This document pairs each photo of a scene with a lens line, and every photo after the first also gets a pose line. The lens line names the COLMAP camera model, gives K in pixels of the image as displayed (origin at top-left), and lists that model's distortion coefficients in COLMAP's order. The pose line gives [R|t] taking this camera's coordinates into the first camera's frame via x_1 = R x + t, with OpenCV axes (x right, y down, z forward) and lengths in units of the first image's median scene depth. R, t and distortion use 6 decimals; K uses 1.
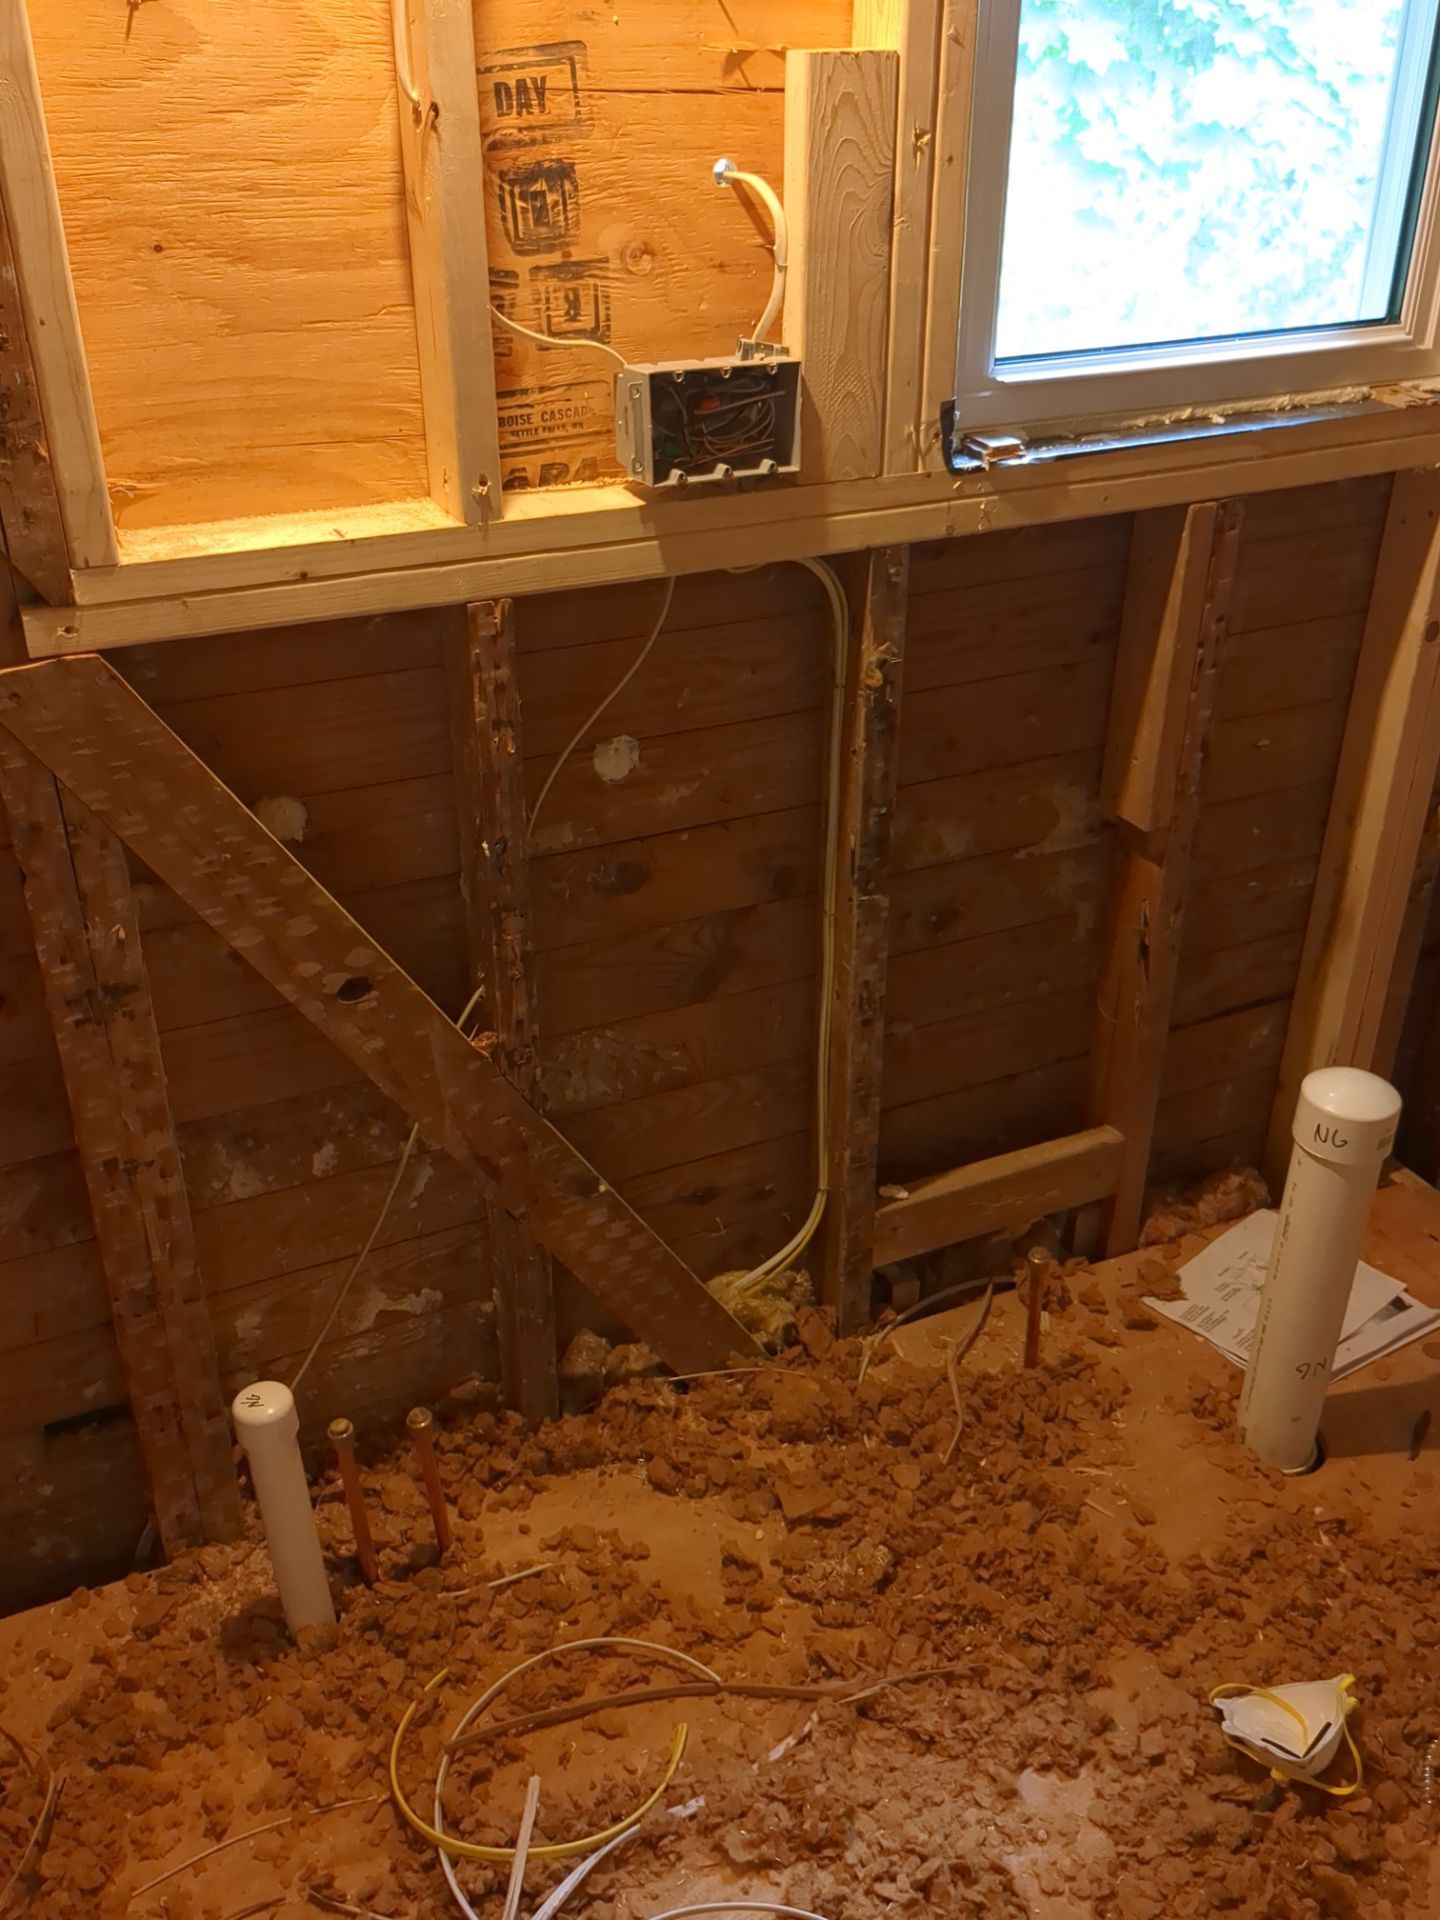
lens RADIAL K [[1748.9, 0, 725.7], [0, 1748.9, 965.0], [0, 0, 1]] dist [0.076416, -0.161380]
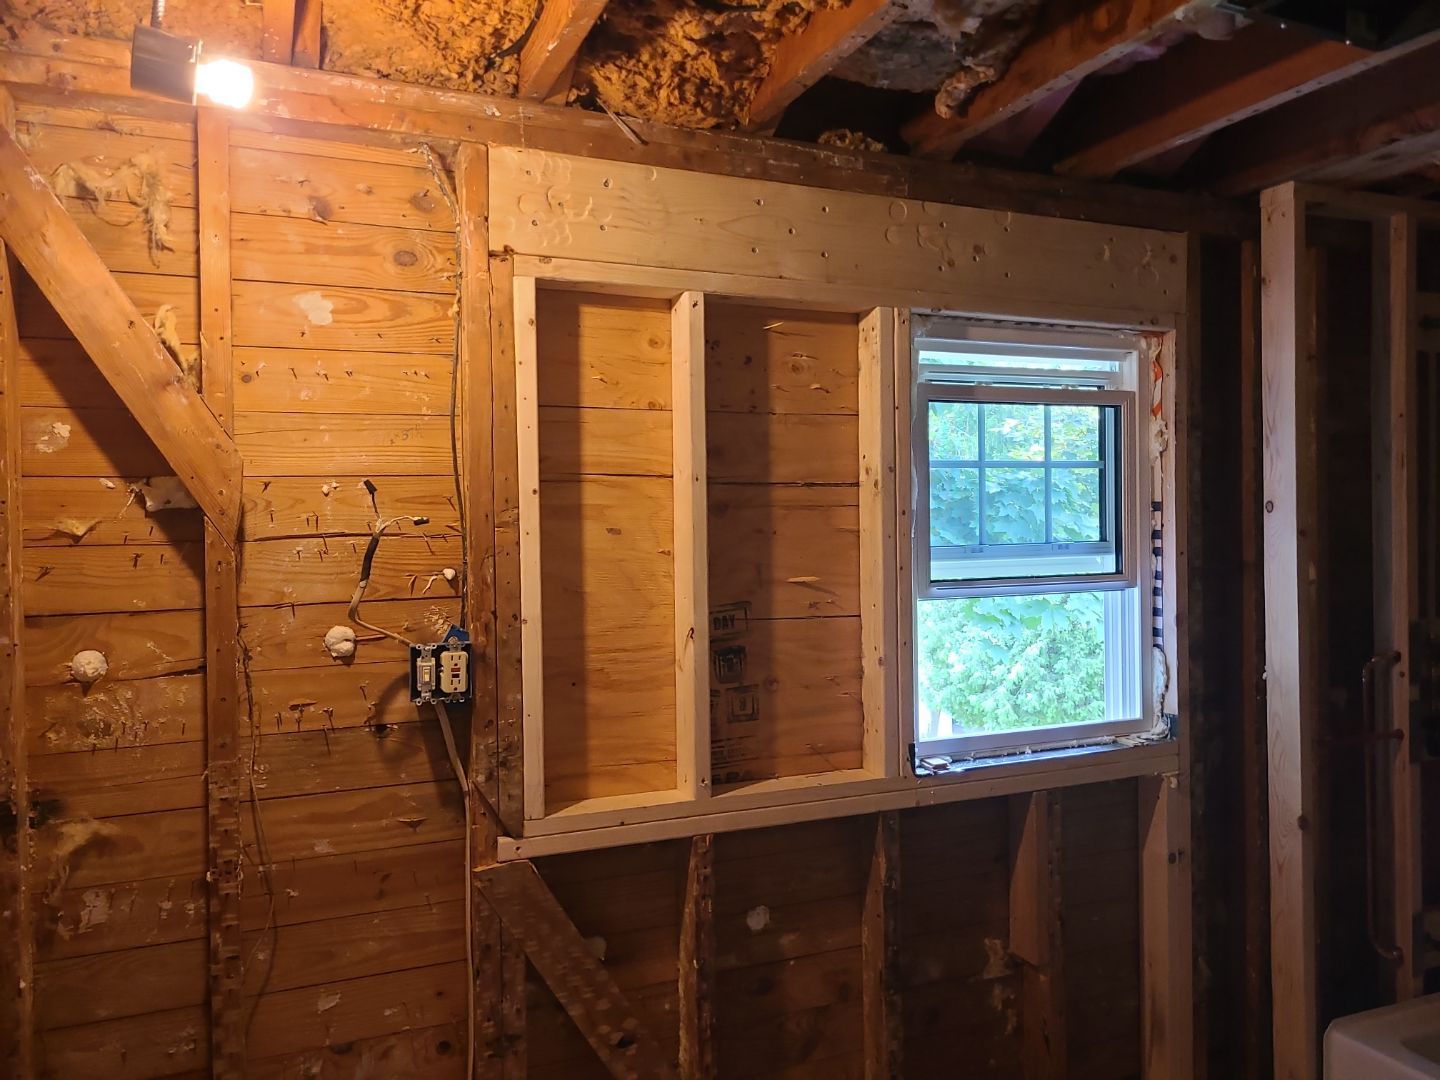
lens RADIAL K [[1072.5, 0, 719.7], [0, 1072.5, 517.2], [0, 0, 1]] dist [0.033508, -0.005415]
pose [[0.998445, -0.013896, -0.053984, -0.036129], [-0.014041, 0.874517, -0.484792, 0.083966], [0.053946, 0.484797, 0.872962, -0.314351]]
